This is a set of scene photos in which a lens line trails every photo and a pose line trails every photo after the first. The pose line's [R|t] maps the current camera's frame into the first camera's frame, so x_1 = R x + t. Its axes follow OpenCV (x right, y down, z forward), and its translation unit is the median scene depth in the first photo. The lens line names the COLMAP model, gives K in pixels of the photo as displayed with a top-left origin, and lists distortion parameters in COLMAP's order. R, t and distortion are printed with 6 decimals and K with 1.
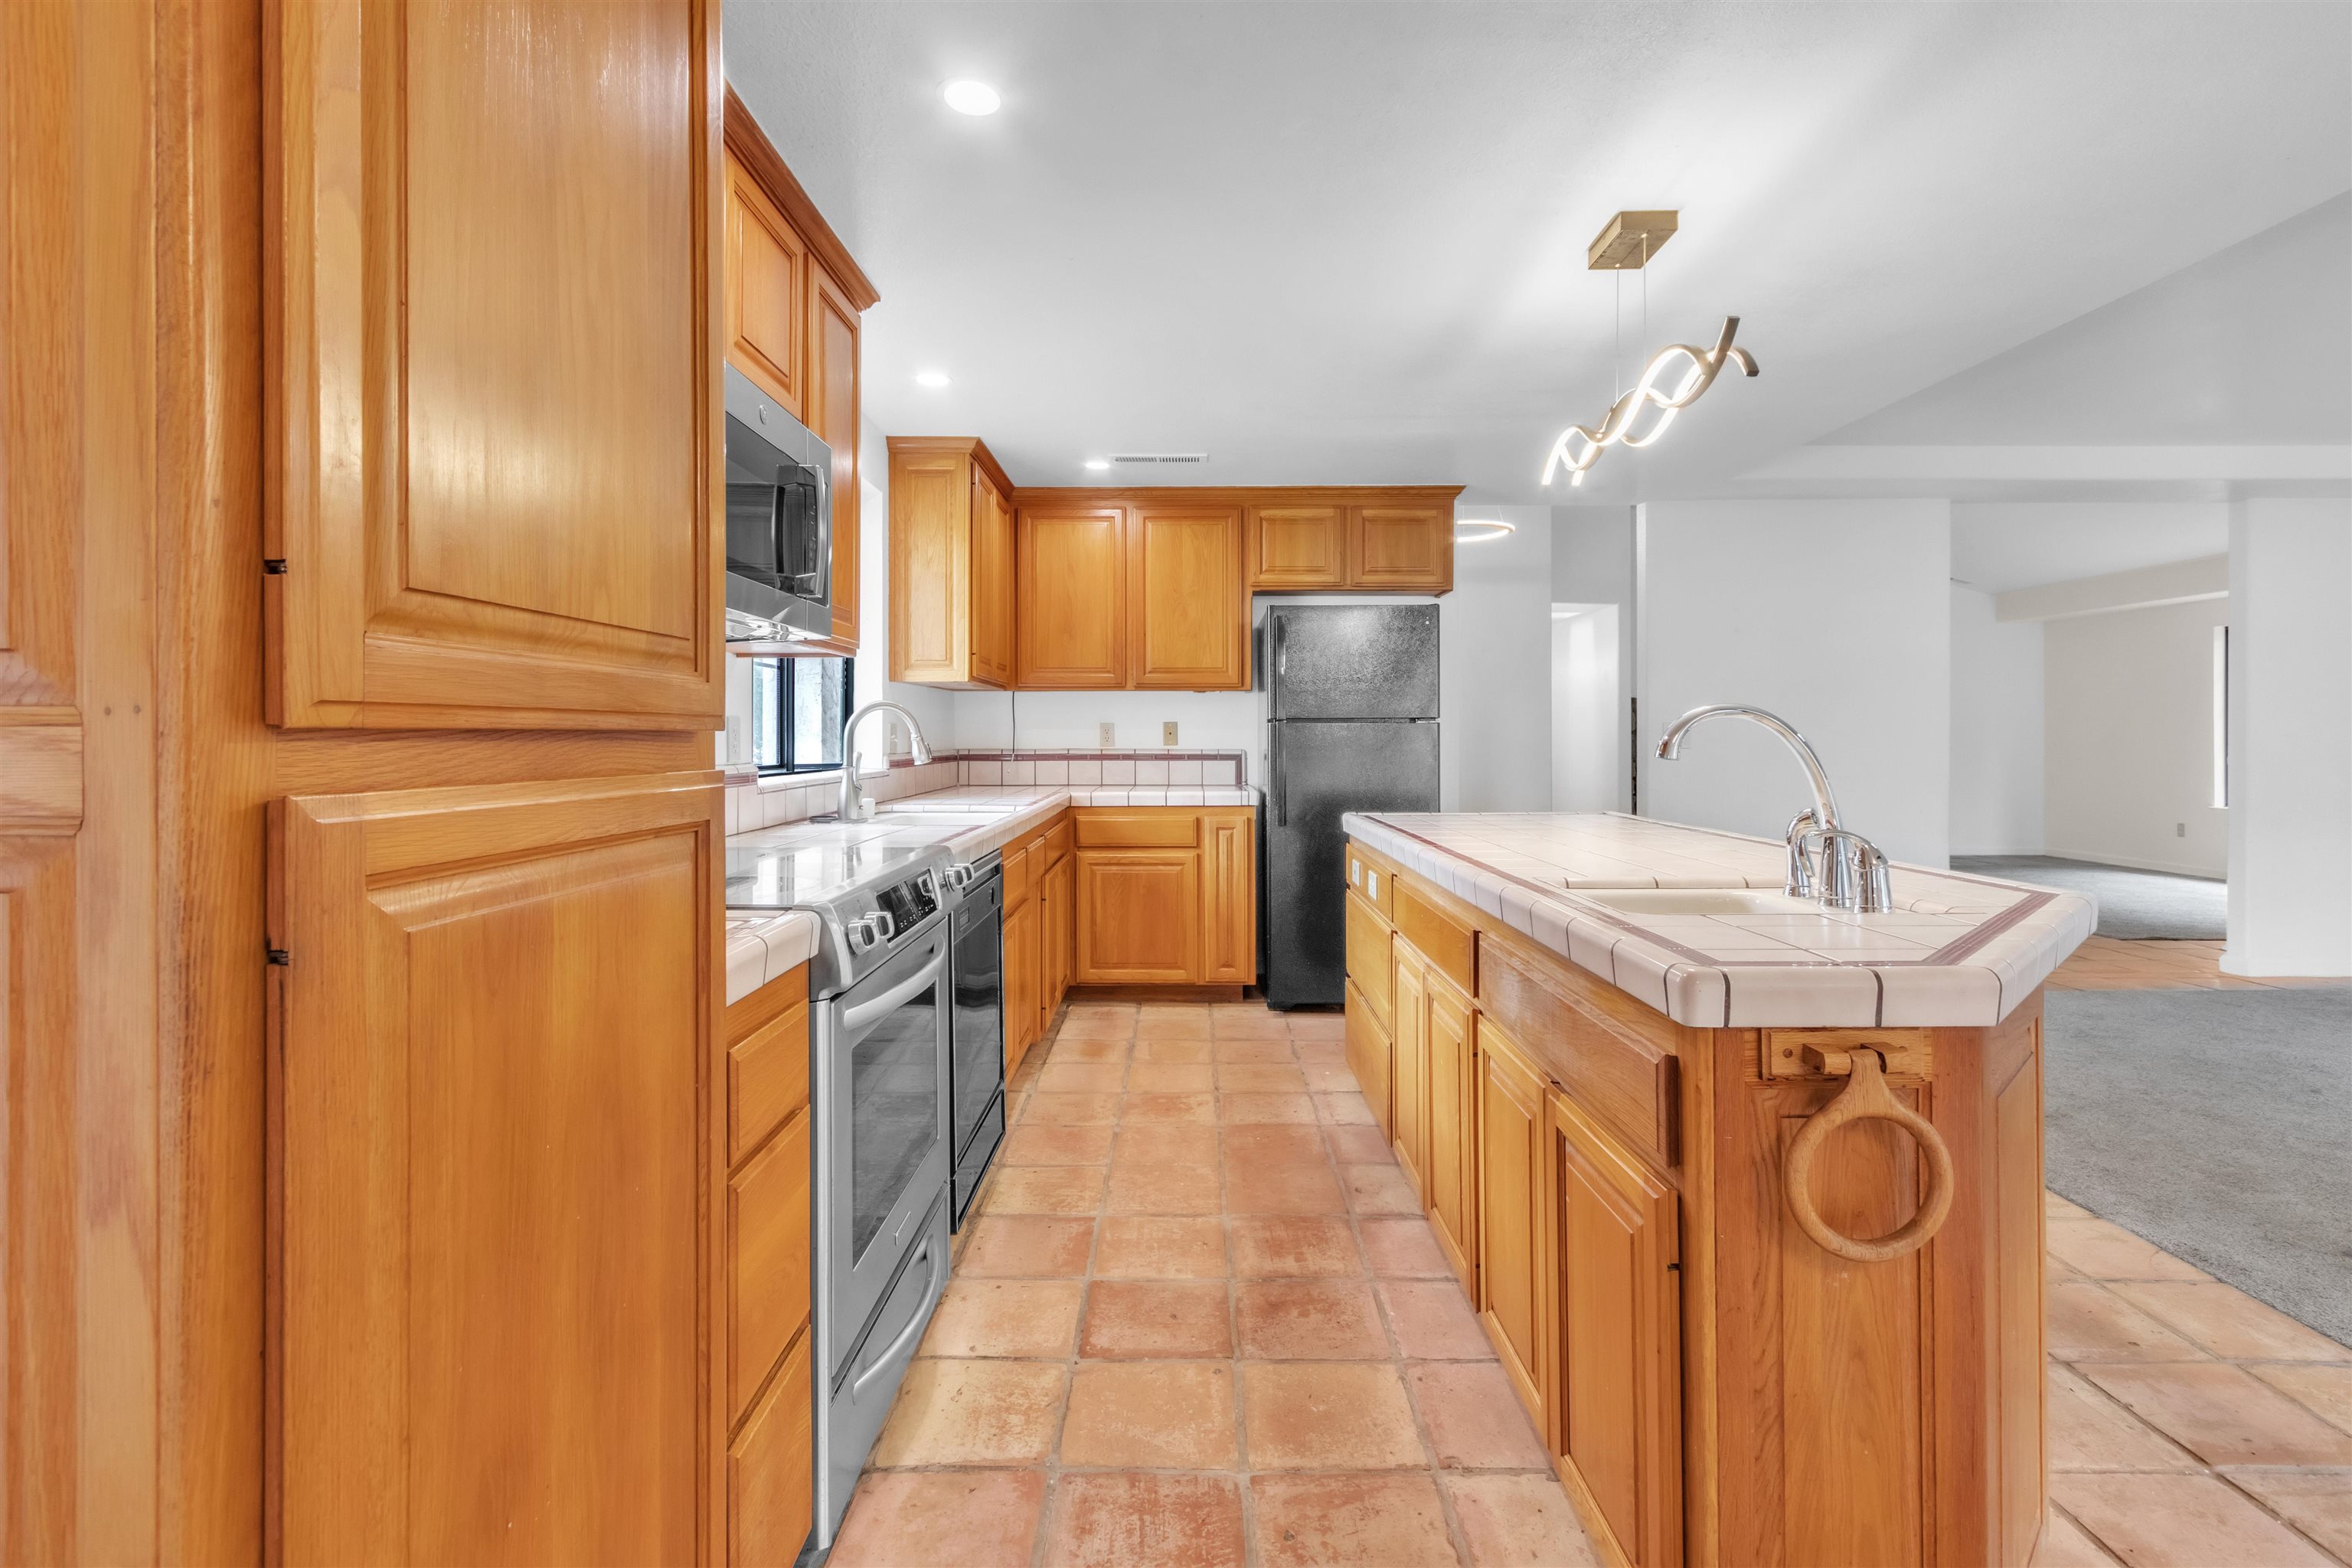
lens RADIAL K [[1092.5, 0, 1180.4], [0, 1092.5, 737.7], [0, 0, 1]] dist [0.008927, -0.001161]
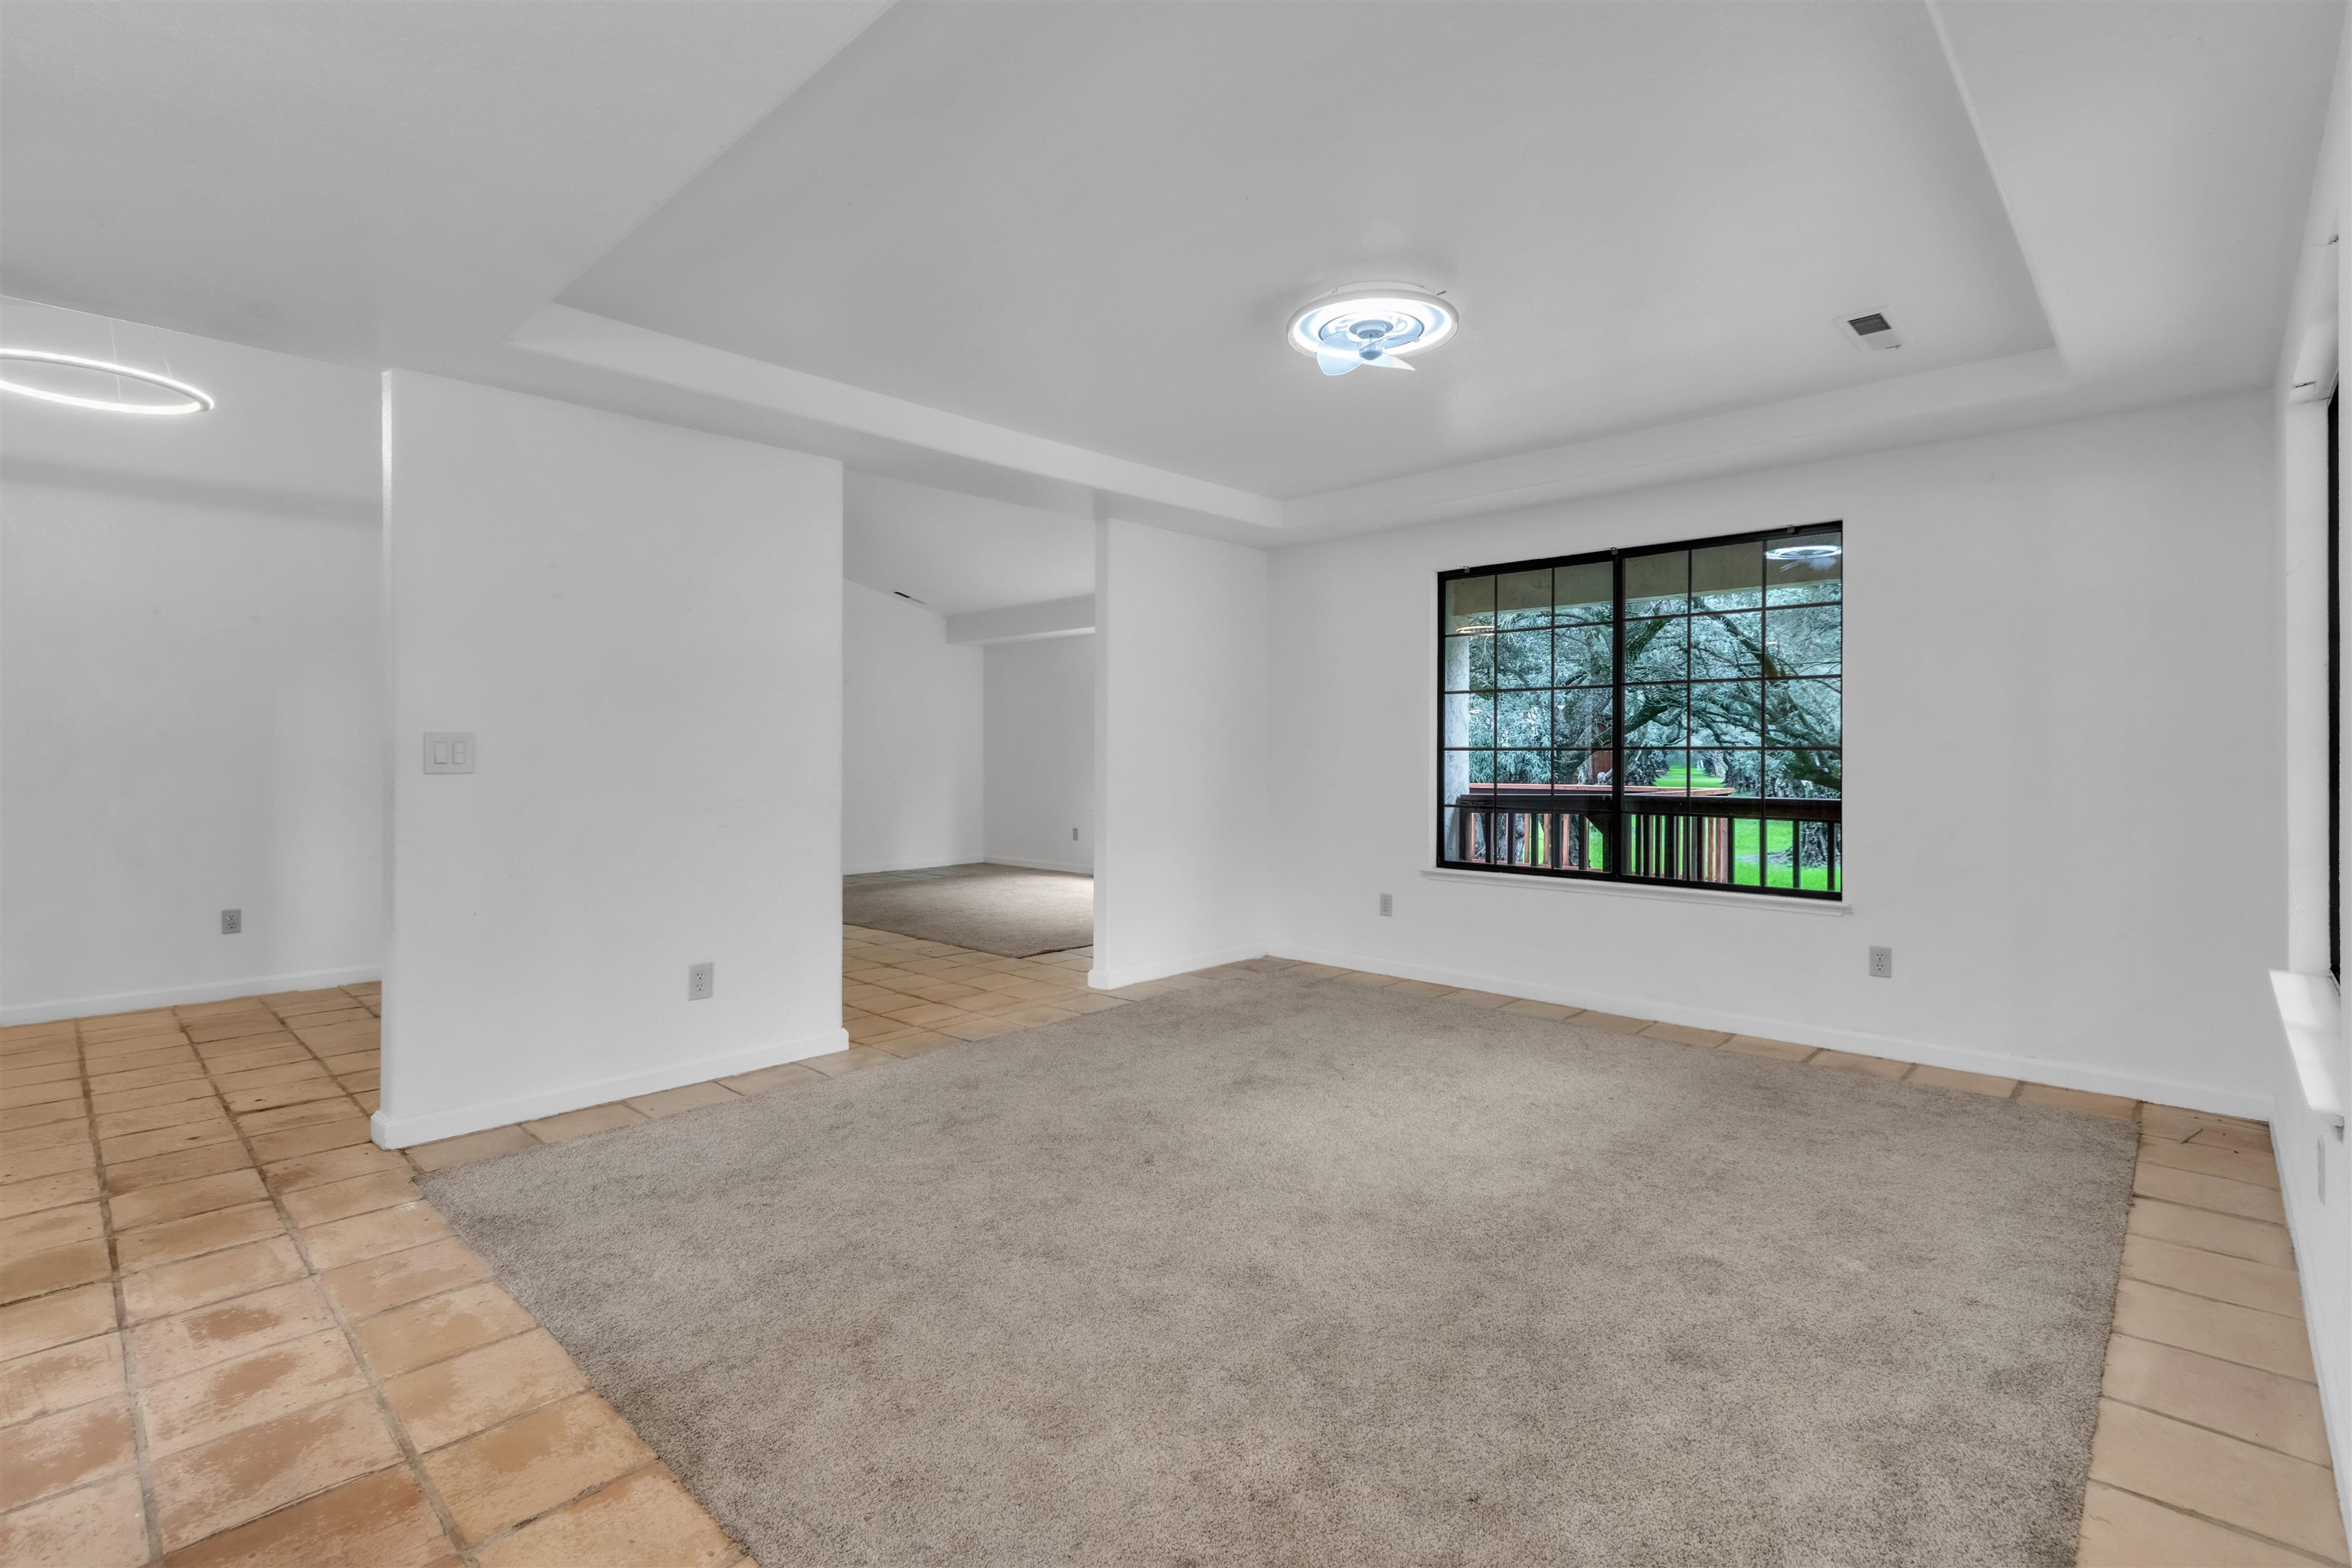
lens RADIAL K [[1070.7, 0, 1178.1], [0, 1070.7, 747.9], [0, 0, 1]] dist [0.009433, 0.000088]
pose [[0.683443, -0.000048, 0.730004, 0.329649], [0.003474, 0.999989, -0.003186, -0.001068], [-0.729996, 0.004714, 0.683435, 0.310863]]
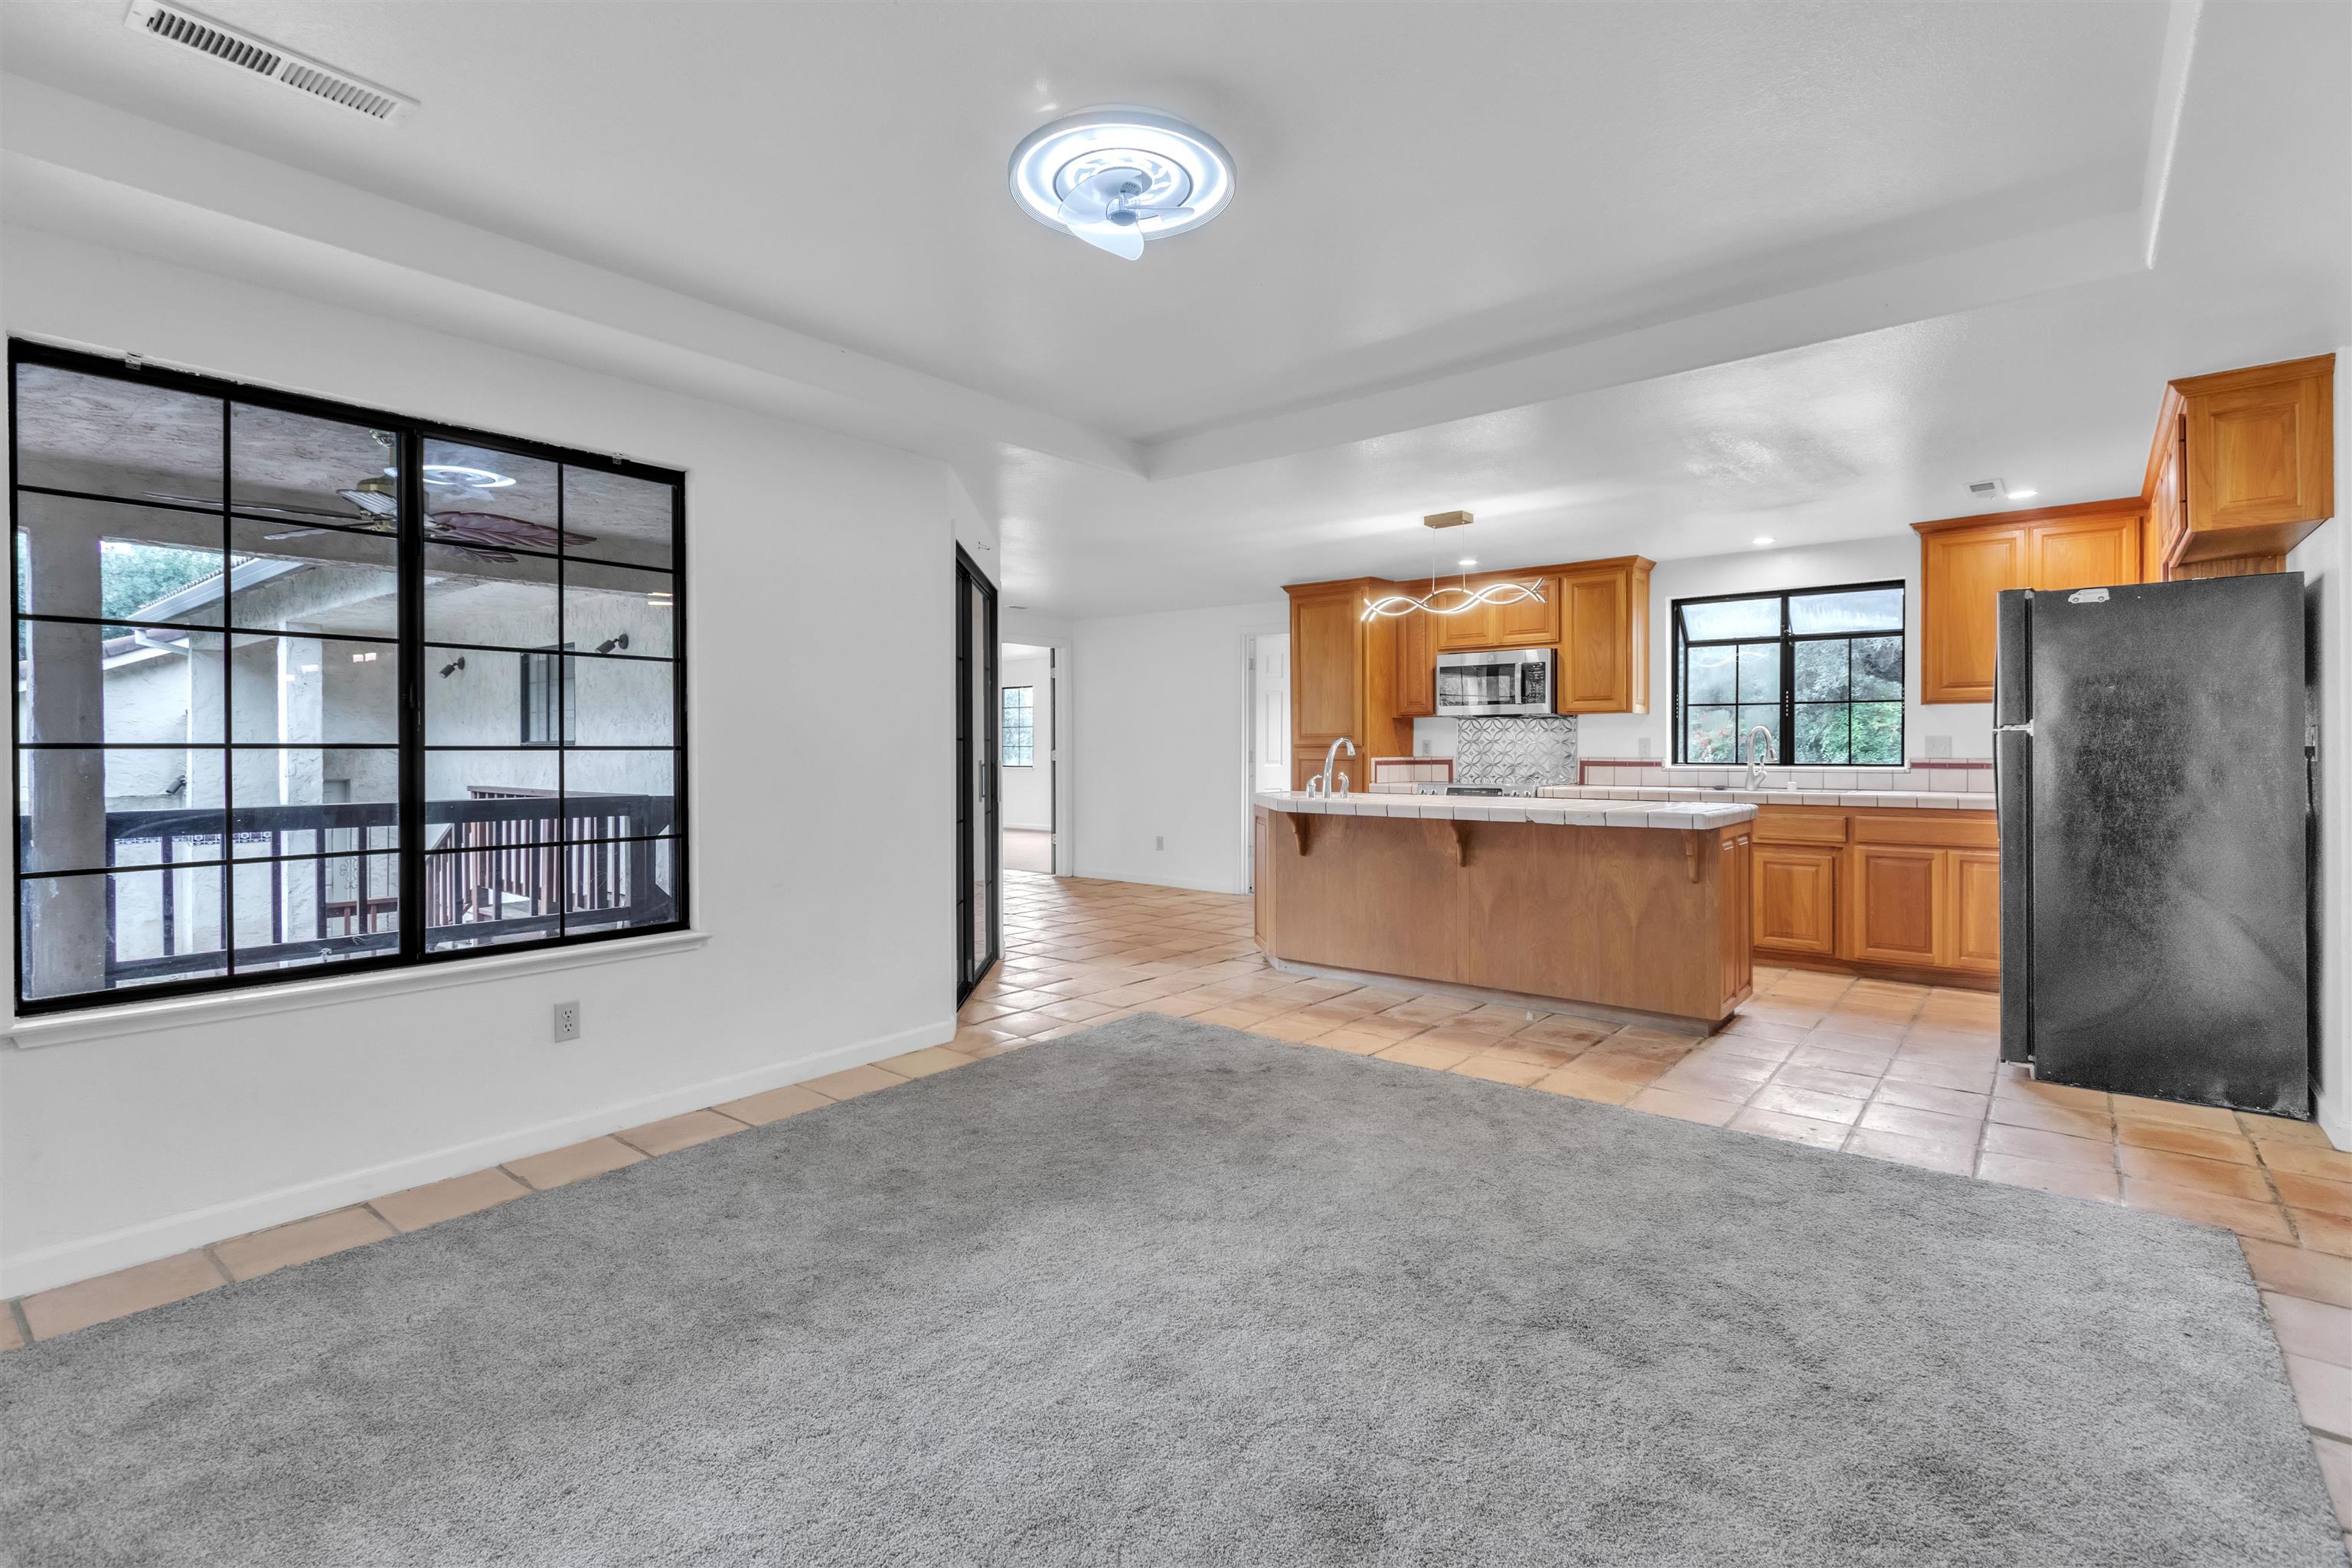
lens RADIAL K [[1087.7, 0, 1185.3], [0, 1087.7, 726.4], [0, 0, 1]] dist [0.016002, 0.000190]
pose [[-0.637098, -0.012714, -0.770678, 1.504036], [0.002525, 0.999824, -0.018581, -0.001093], [0.770779, -0.013784, -0.636954, 1.209127]]
